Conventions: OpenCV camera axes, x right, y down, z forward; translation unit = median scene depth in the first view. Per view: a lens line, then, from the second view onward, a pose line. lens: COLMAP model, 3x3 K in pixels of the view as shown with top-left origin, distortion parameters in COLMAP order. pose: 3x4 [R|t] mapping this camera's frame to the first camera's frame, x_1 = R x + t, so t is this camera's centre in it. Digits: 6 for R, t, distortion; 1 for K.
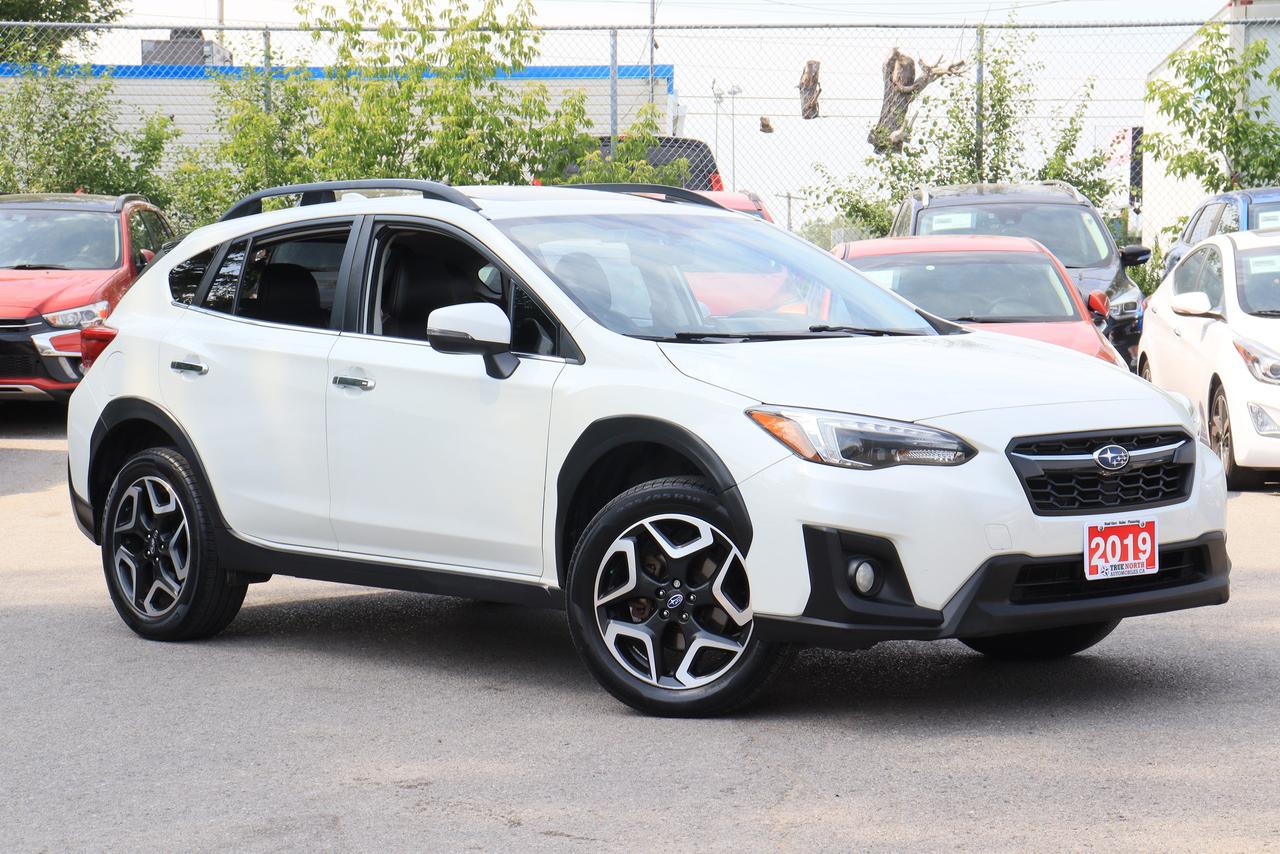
lens RADIAL K [[2750.9, 0, 642.2], [0, 2750.9, 430.3], [0, 0, 1]] dist [0.375973, 0.000000]
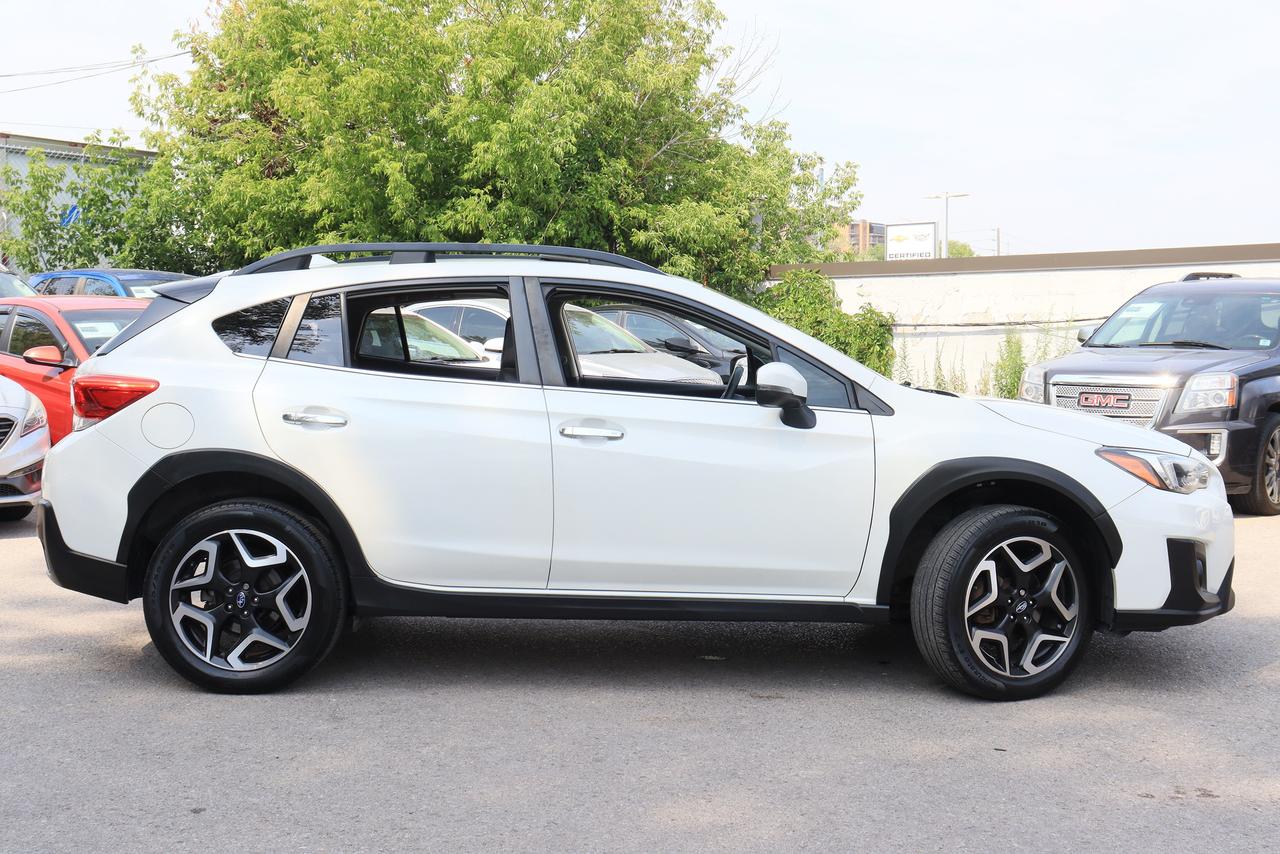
lens RADIAL K [[1643.1, 0, 638.6], [0, 1643.1, 428.2], [0, 0, 1]] dist [0.032955, 0.000000]
pose [[0.669619, -0.025022, 0.742283, -0.635815], [0.019079, 0.999682, 0.016488, -0.032803], [-0.742460, 0.003121, 0.669883, 0.617947]]
